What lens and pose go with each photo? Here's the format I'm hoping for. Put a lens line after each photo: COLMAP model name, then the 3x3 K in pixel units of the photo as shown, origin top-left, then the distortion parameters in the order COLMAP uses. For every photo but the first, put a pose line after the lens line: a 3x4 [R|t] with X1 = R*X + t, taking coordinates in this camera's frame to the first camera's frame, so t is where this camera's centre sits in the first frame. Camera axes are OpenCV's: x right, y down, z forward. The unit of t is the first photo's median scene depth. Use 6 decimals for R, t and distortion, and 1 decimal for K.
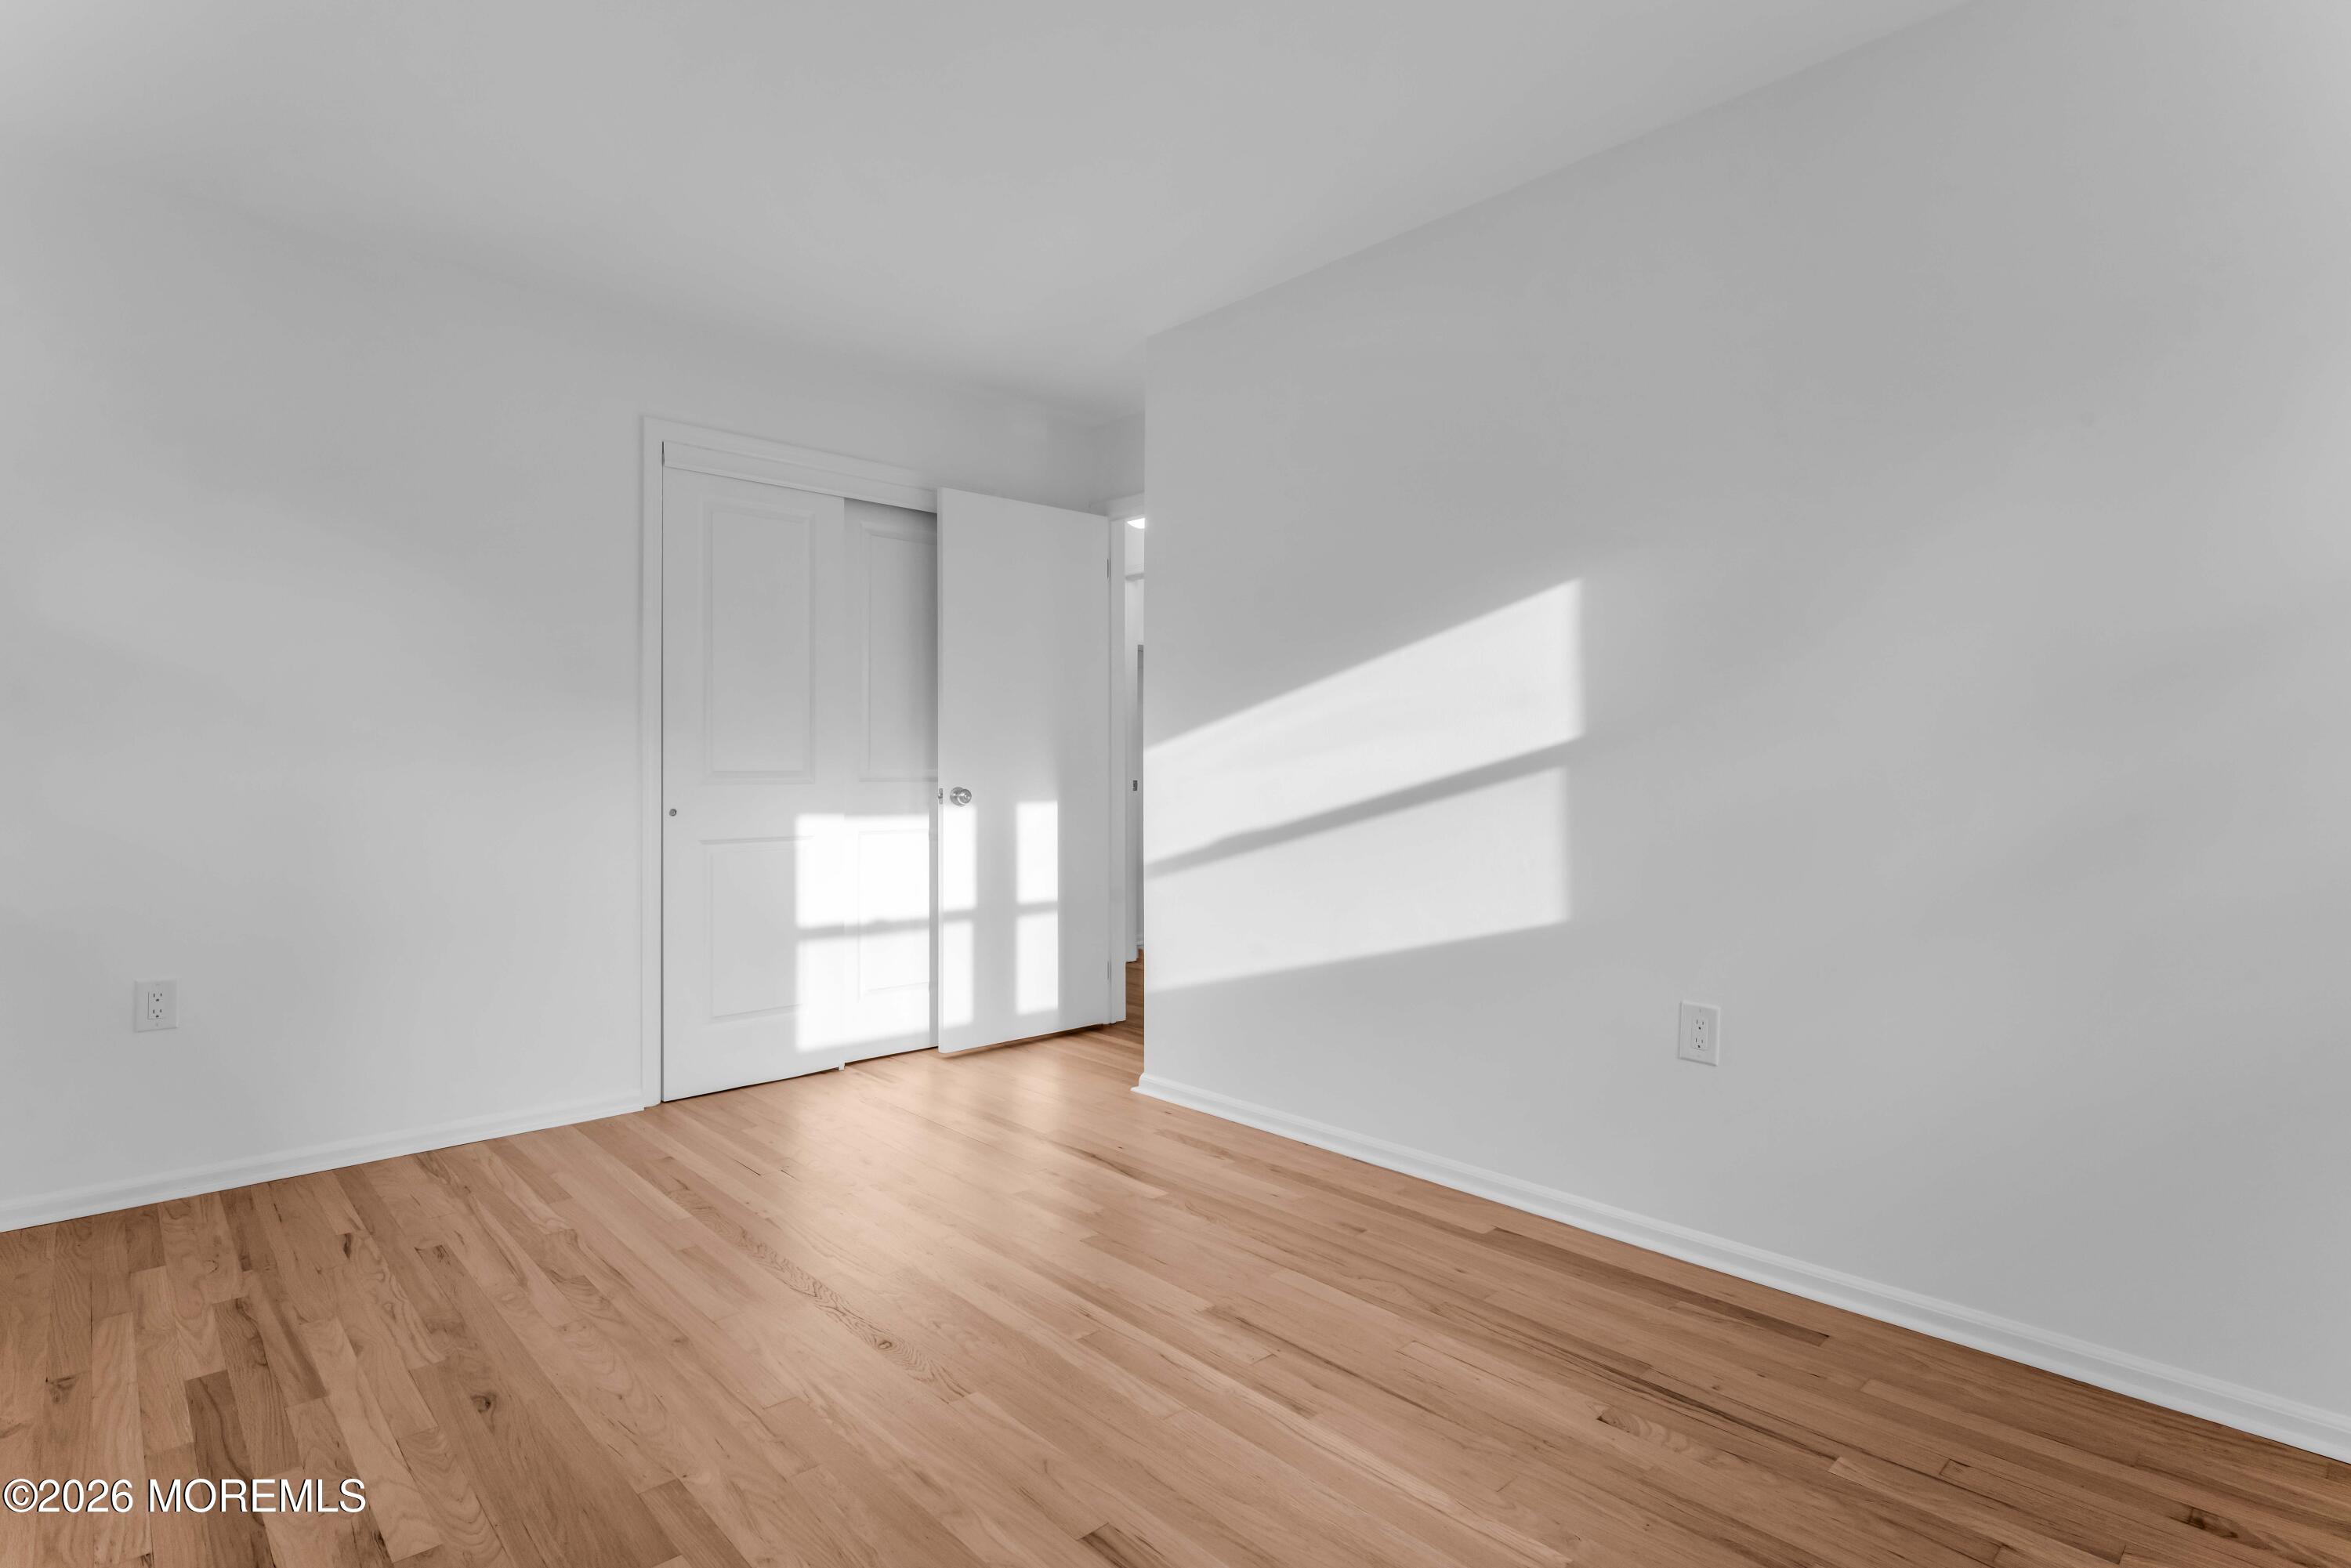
lens RADIAL K [[1152.6, 0, 1177.4], [0, 1152.6, 757.5], [0, 0, 1]] dist [0.000703, 0.000164]
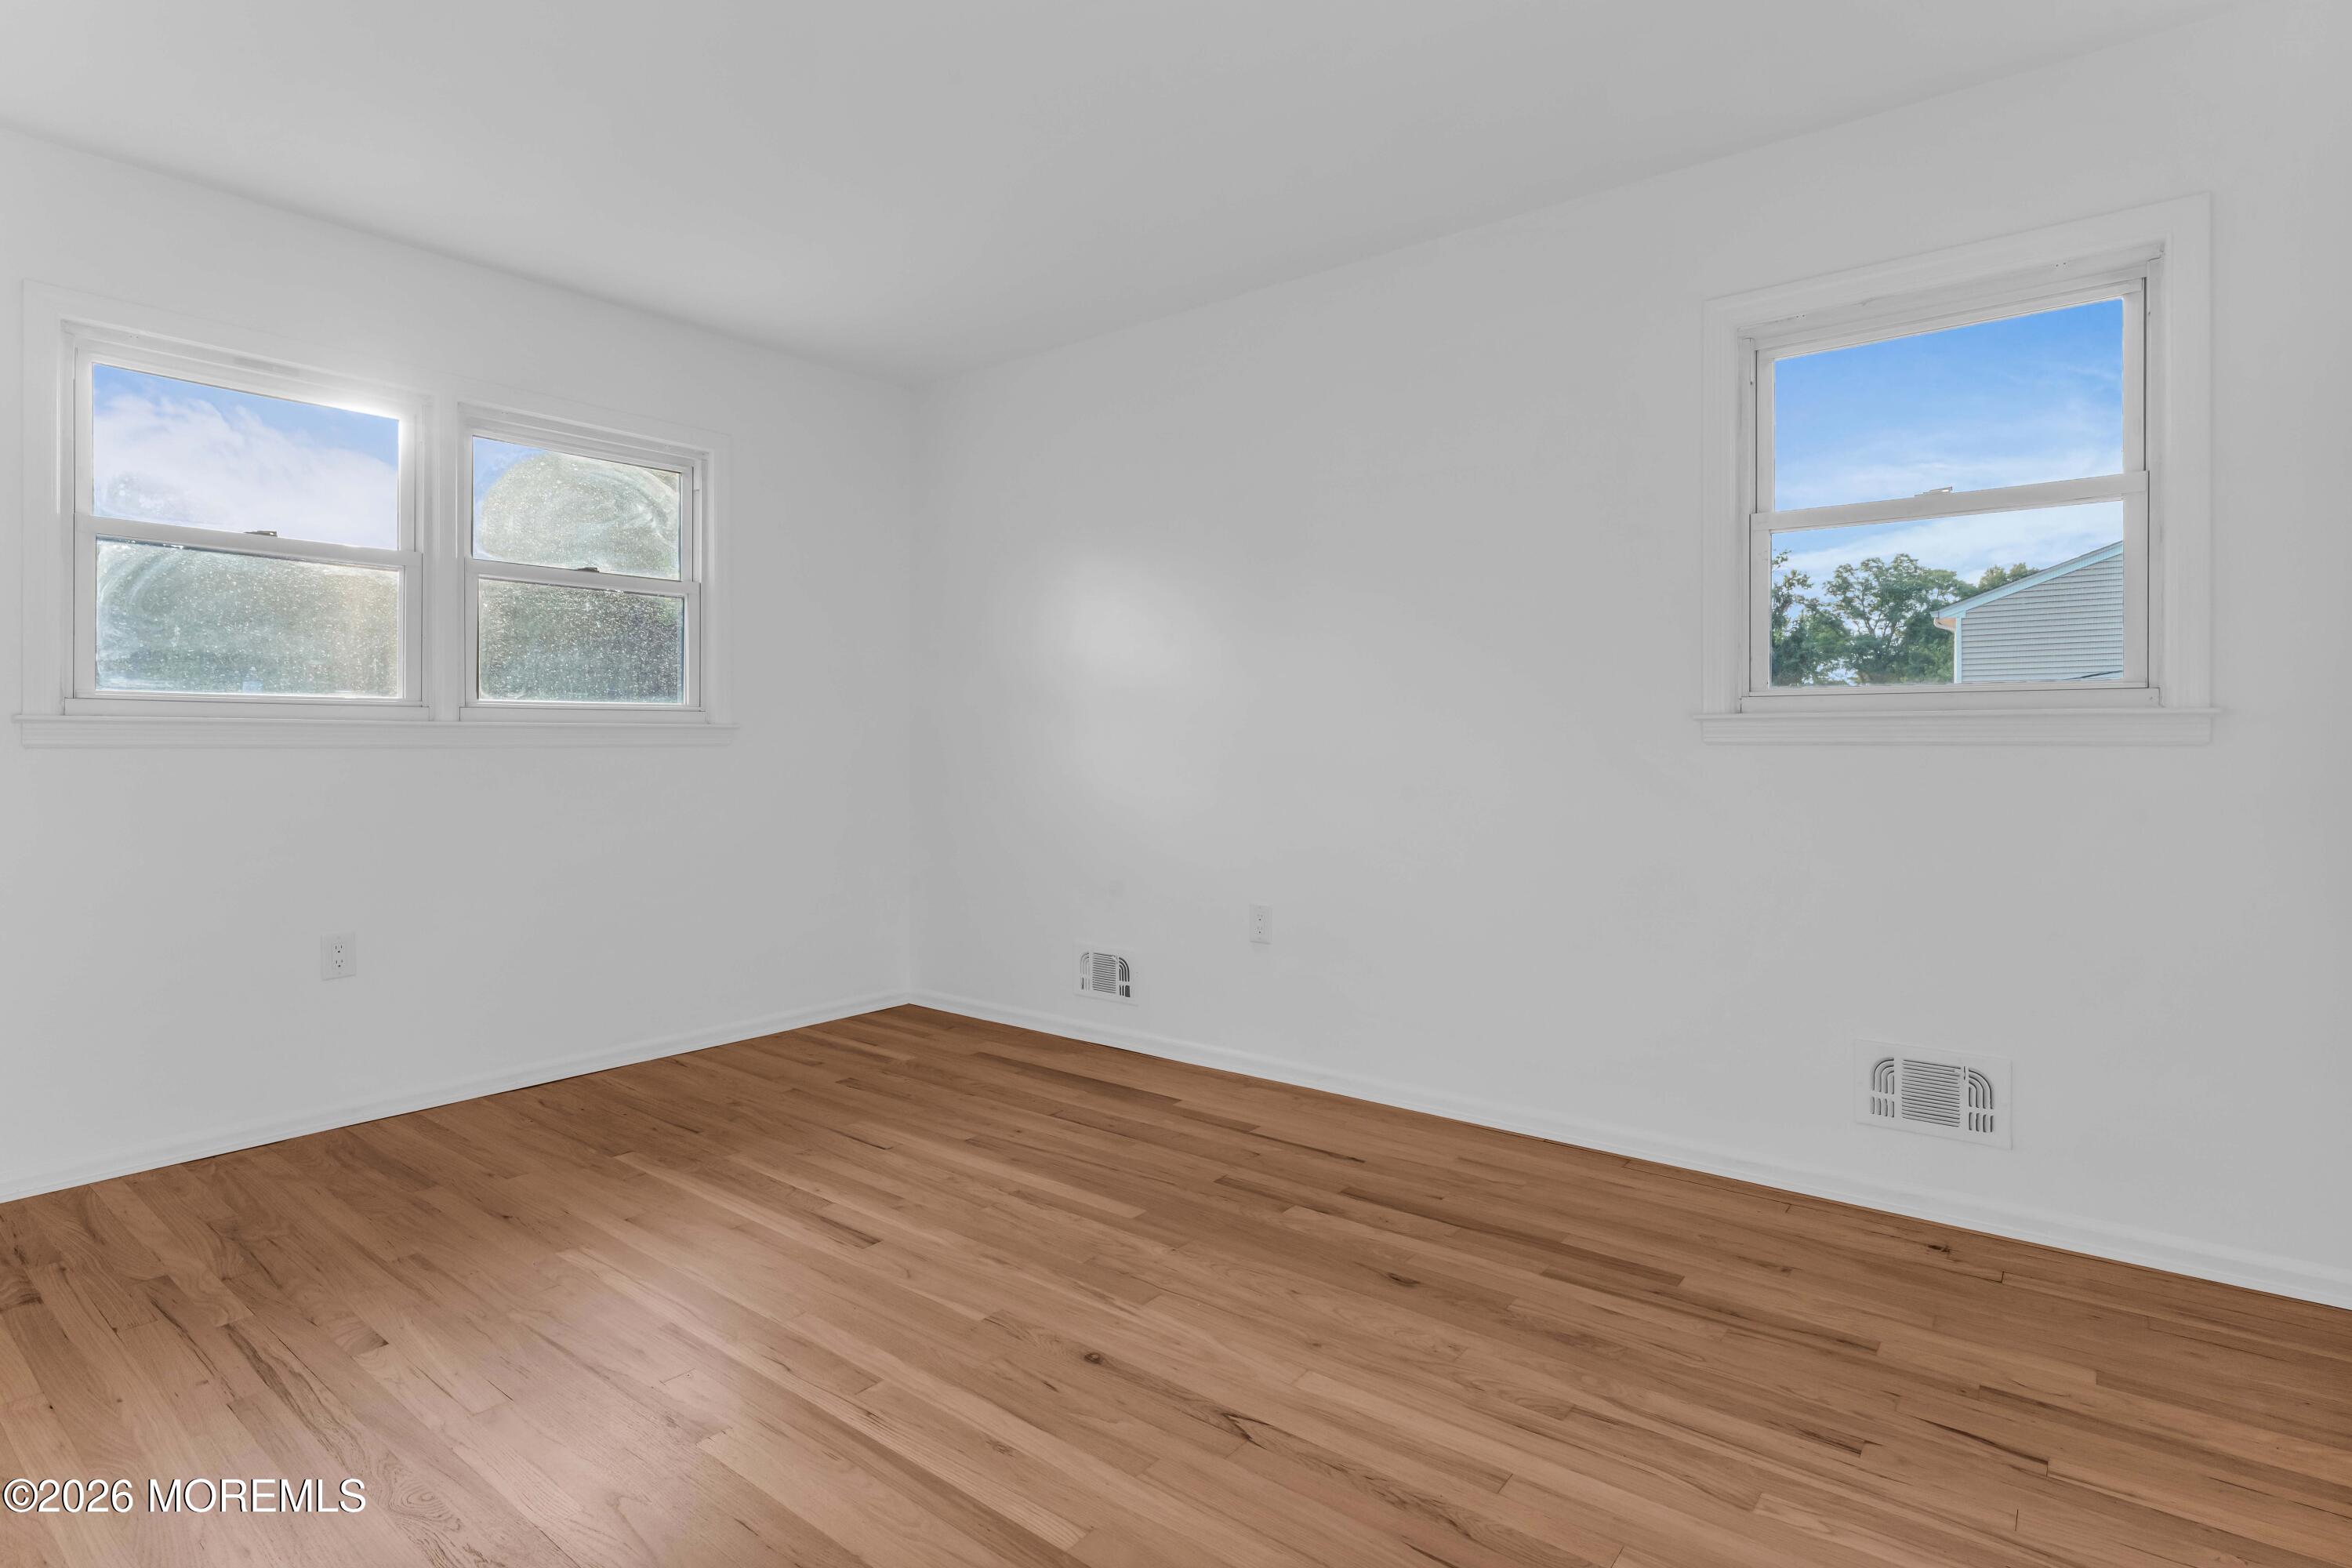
lens RADIAL K [[1153.1, 0, 1177.9], [0, 1153.1, 757.5], [0, 0, 1]] dist [0.000703, 0.000164]
pose [[-0.987702, 0.002309, -0.156329, -0.179500], [0.002106, 0.999997, 0.001464, 0.022367], [0.156332, 0.001117, -0.987704, 1.971928]]
